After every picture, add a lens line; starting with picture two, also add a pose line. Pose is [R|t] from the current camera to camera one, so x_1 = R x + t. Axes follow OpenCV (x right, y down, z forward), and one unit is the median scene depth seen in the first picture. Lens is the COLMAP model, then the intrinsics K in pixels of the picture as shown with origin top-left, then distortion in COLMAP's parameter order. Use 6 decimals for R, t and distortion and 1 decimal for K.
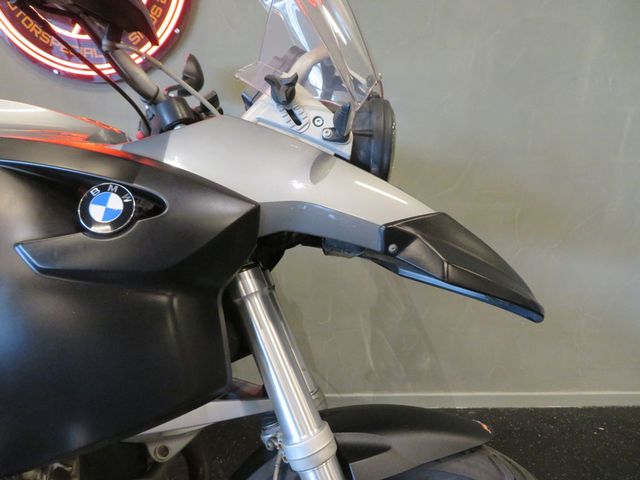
lens RADIAL K [[457.0, 0, 322.5], [0, 457.0, 239.1], [0, 0, 1]] dist [-0.006831, 0.001462]
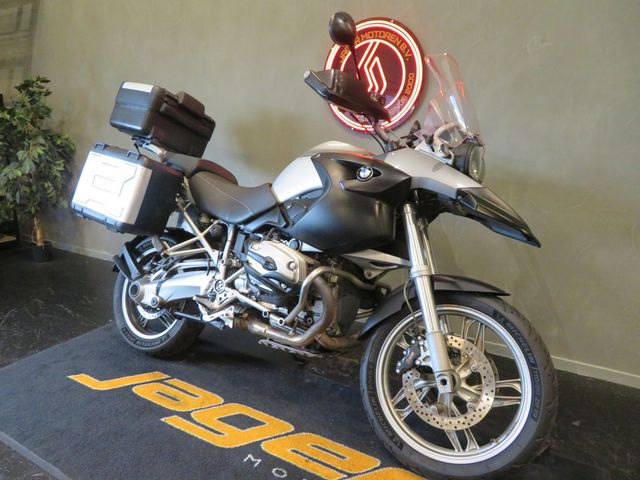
lens RADIAL K [[457.0, 0, 322.5], [0, 457.0, 239.1], [0, 0, 1]] dist [-0.006831, 0.001462]
pose [[0.854131, 0.120167, -0.505985, 0.801632], [-0.166562, 0.984898, -0.047263, 0.487284], [0.492664, 0.124647, 0.861247, -1.563748]]
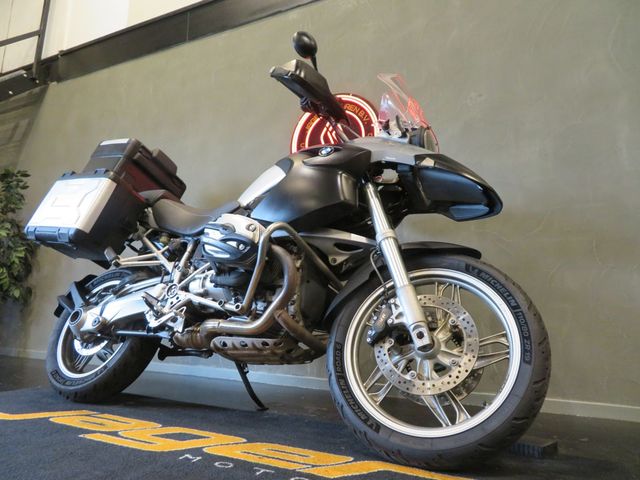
lens RADIAL K [[457.0, 0, 322.5], [0, 457.0, 239.1], [0, 0, 1]] dist [-0.006831, 0.001462]
pose [[0.883663, -0.078885, -0.461430, 0.829285], [-0.148065, 0.887996, -0.435361, 1.618197], [0.444091, 0.453034, 0.773009, -1.103792]]
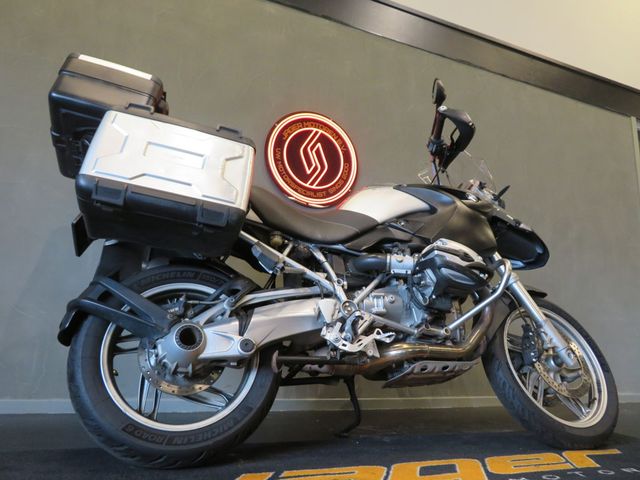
lens RADIAL K [[457.0, 0, 322.5], [0, 457.0, 239.1], [0, 0, 1]] dist [-0.006831, 0.001462]
pose [[0.932474, 0.091589, 0.349434, -2.449054], [0.093938, 0.872566, -0.479379, 1.640317], [-0.348810, 0.479834, 0.805041, -1.283567]]
